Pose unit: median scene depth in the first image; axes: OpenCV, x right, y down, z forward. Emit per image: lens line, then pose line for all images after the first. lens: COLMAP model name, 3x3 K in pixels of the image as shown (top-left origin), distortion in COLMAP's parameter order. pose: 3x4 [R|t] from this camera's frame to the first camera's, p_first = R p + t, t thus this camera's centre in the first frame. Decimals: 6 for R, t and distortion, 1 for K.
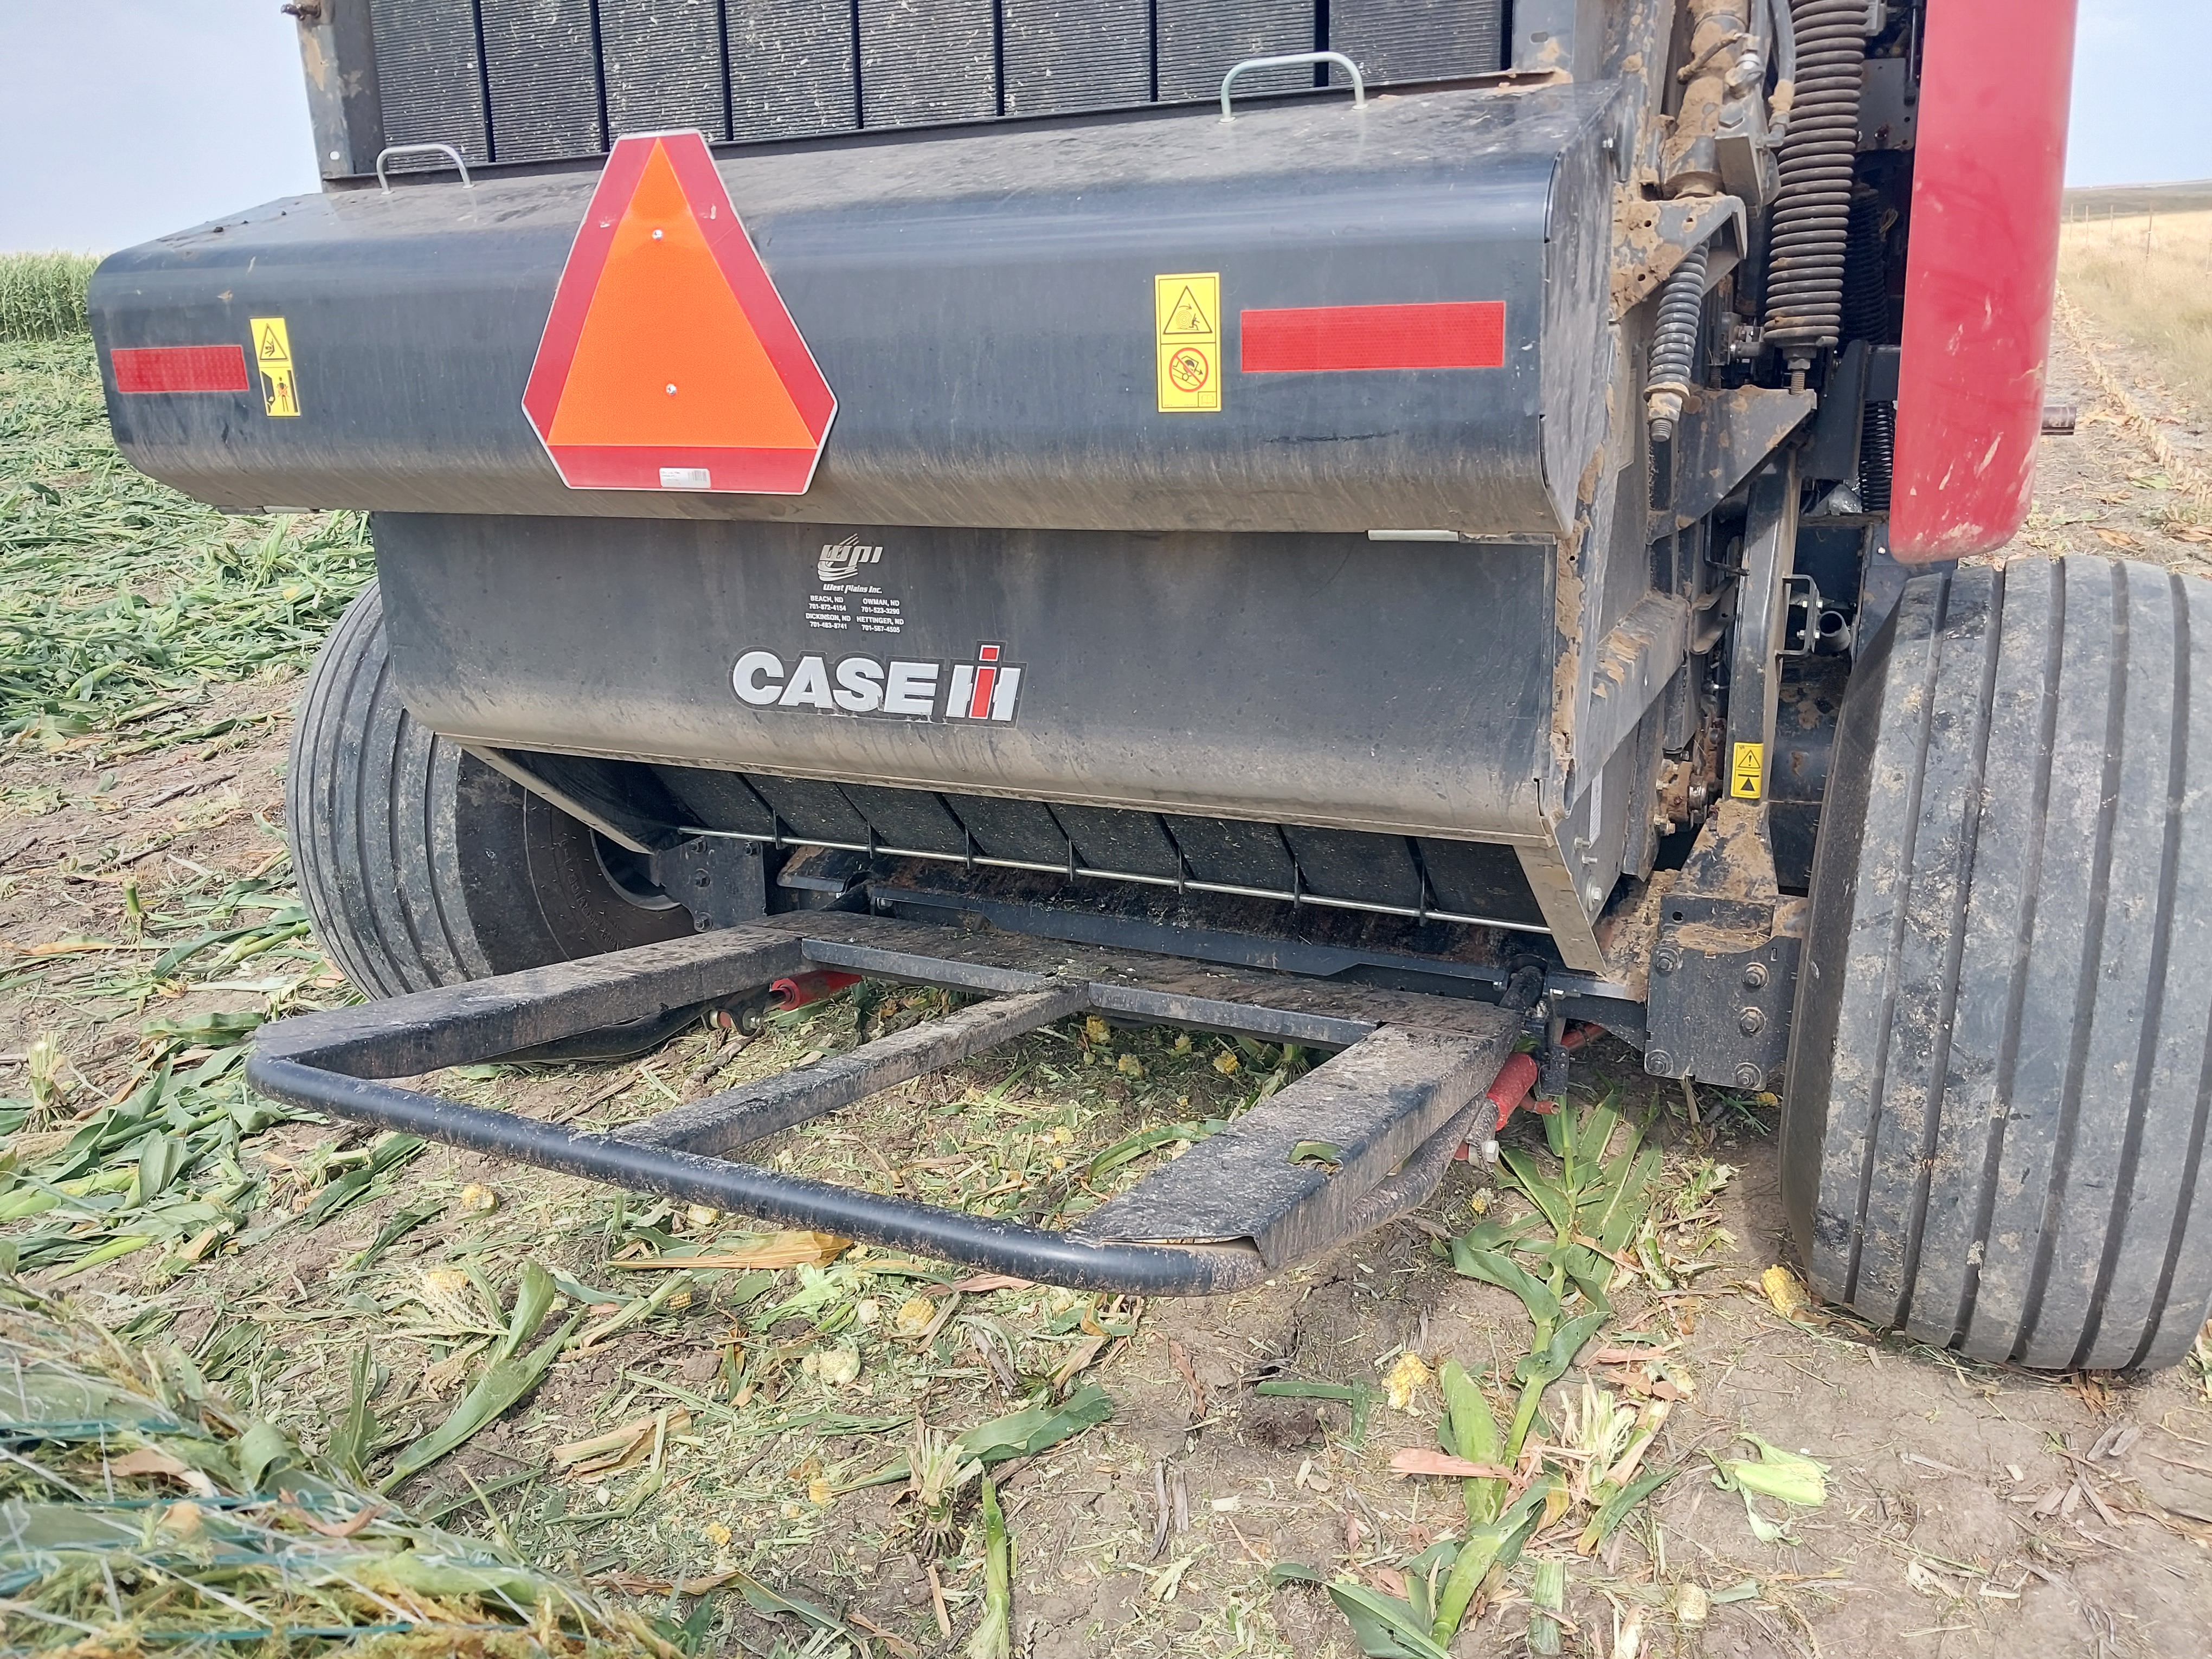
lens RADIAL K [[1745.2, 0, 1110.1], [0, 1745.2, 815.3], [0, 0, 1]] dist [0.002094, -0.018046]
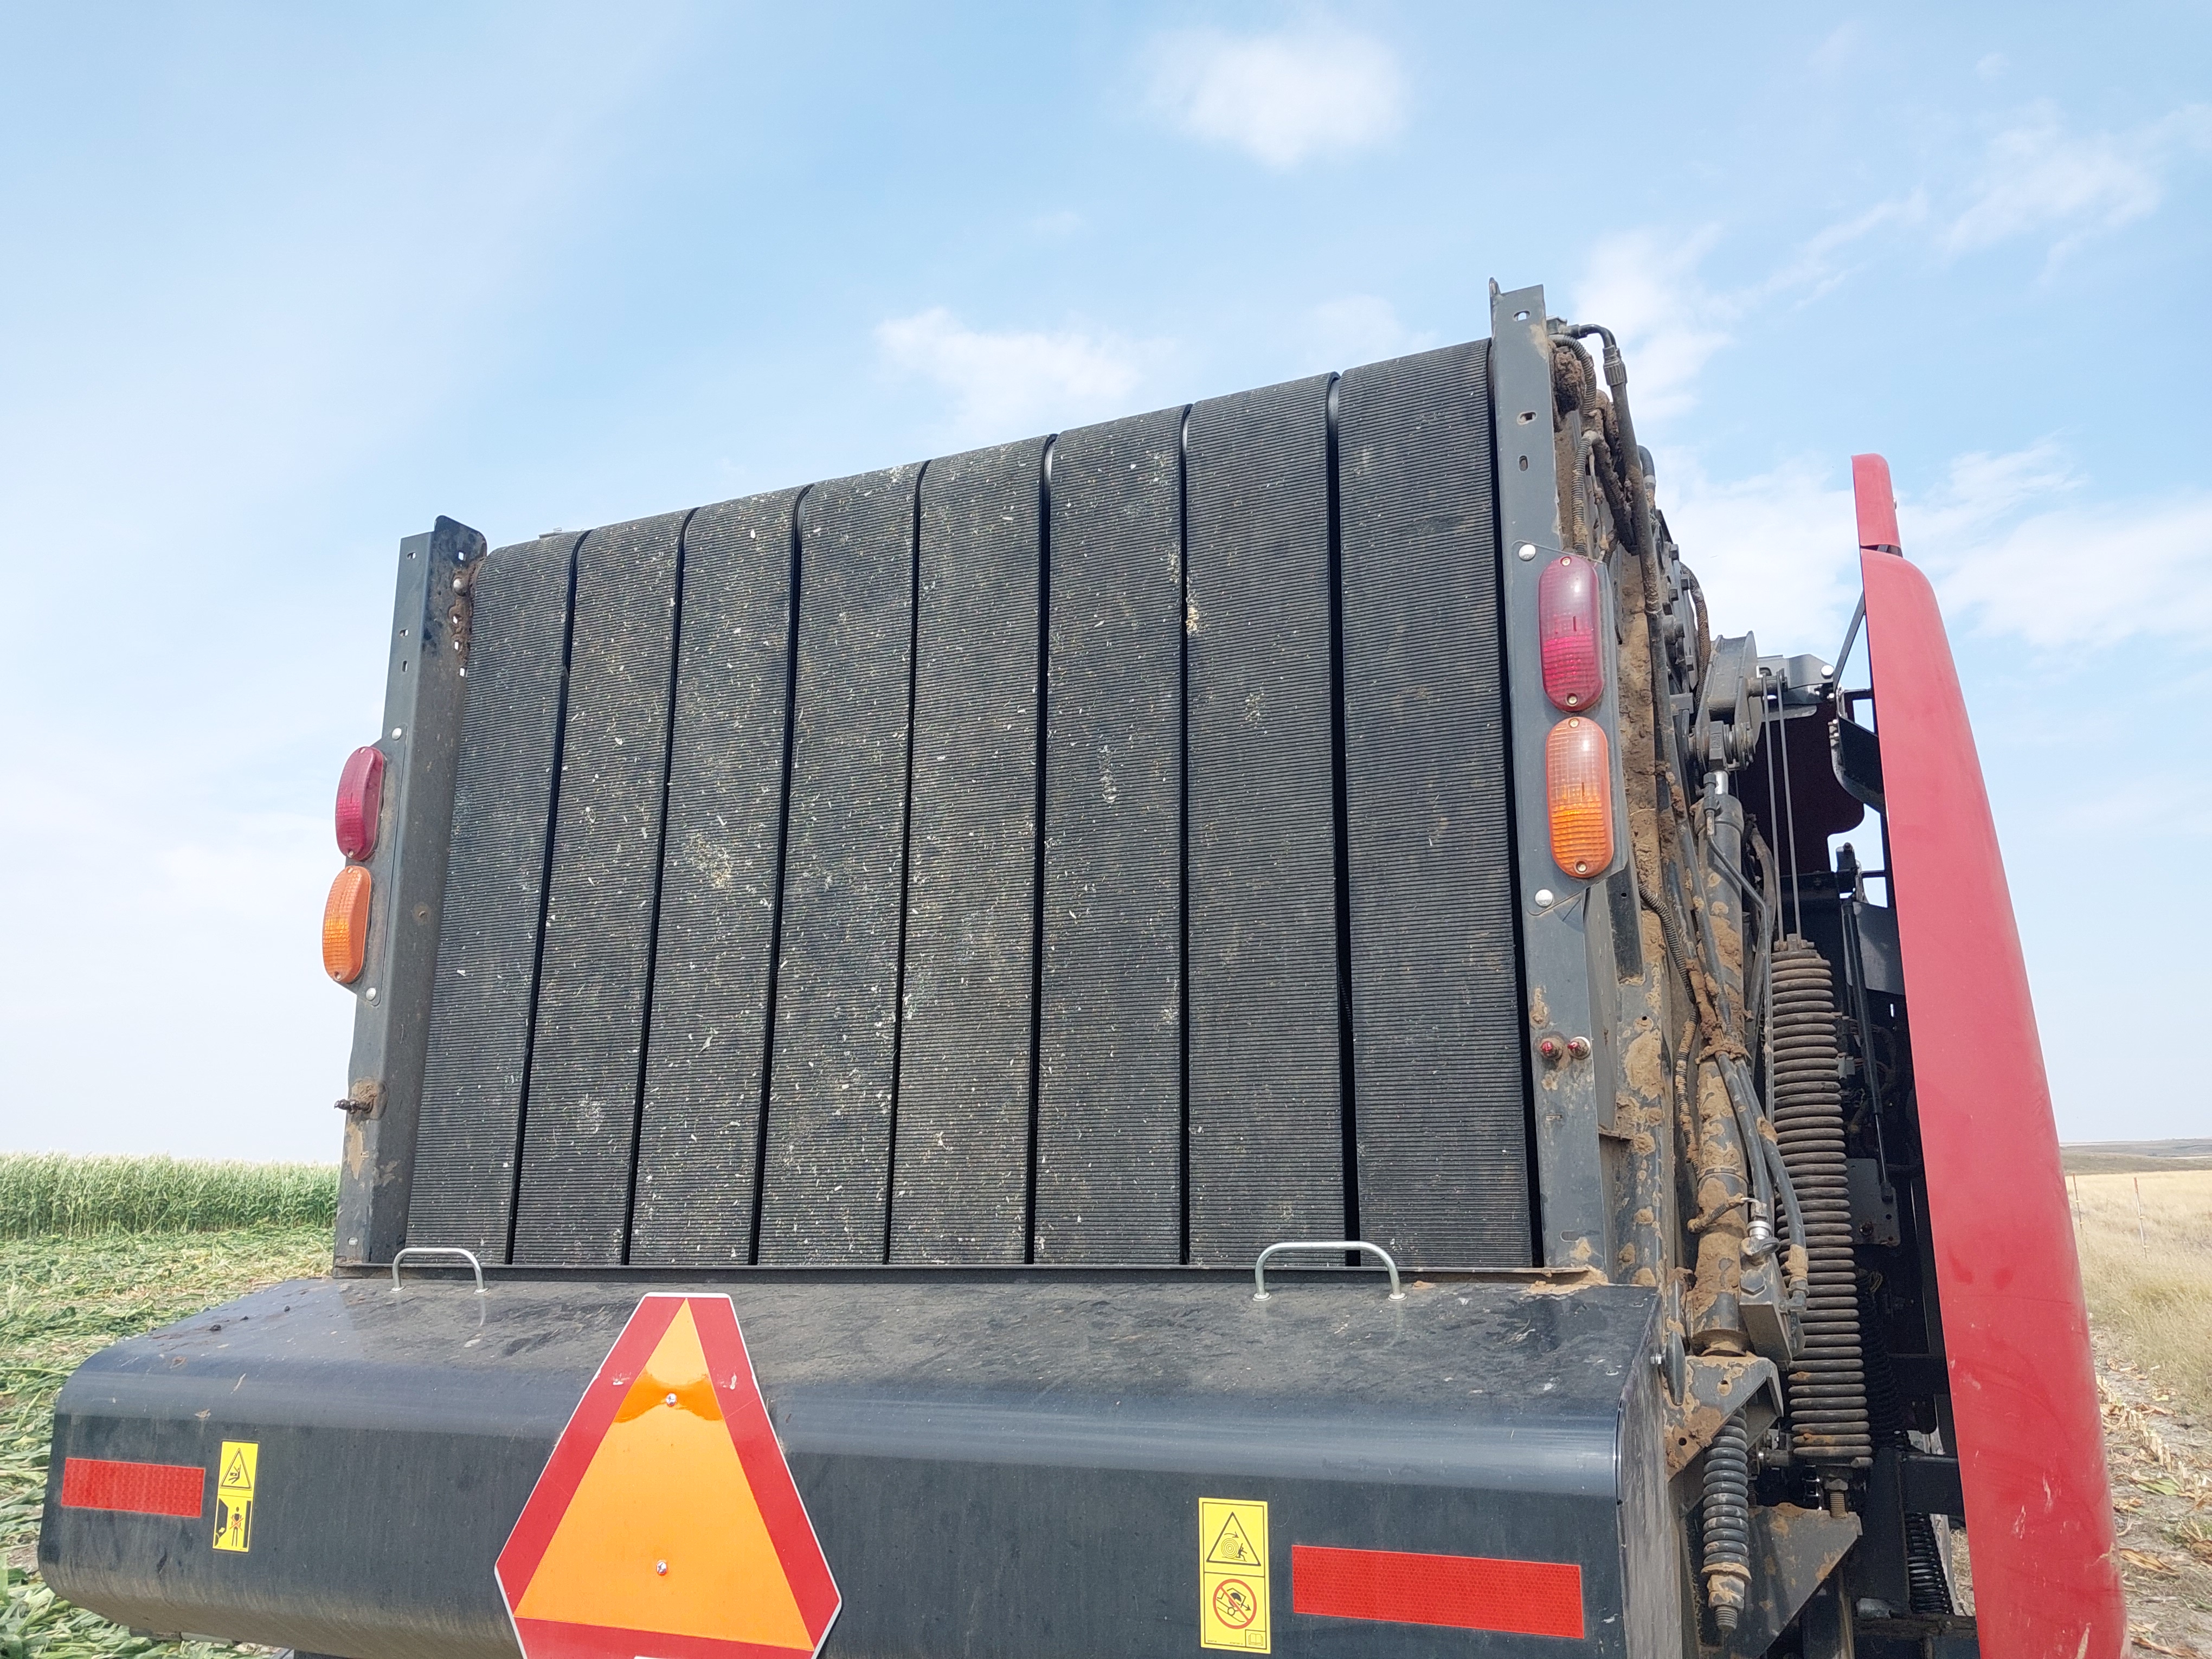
lens RADIAL K [[1745.2, 0, 1116.8], [0, 1745.2, 837.8], [0, 0, 1]] dist [0.002094, -0.018046]
pose [[0.999216, 0.037665, 0.012213, -0.033008], [-0.026853, 0.871282, -0.490047, -0.118958], [-0.029099, 0.489335, 0.871610, 0.004242]]
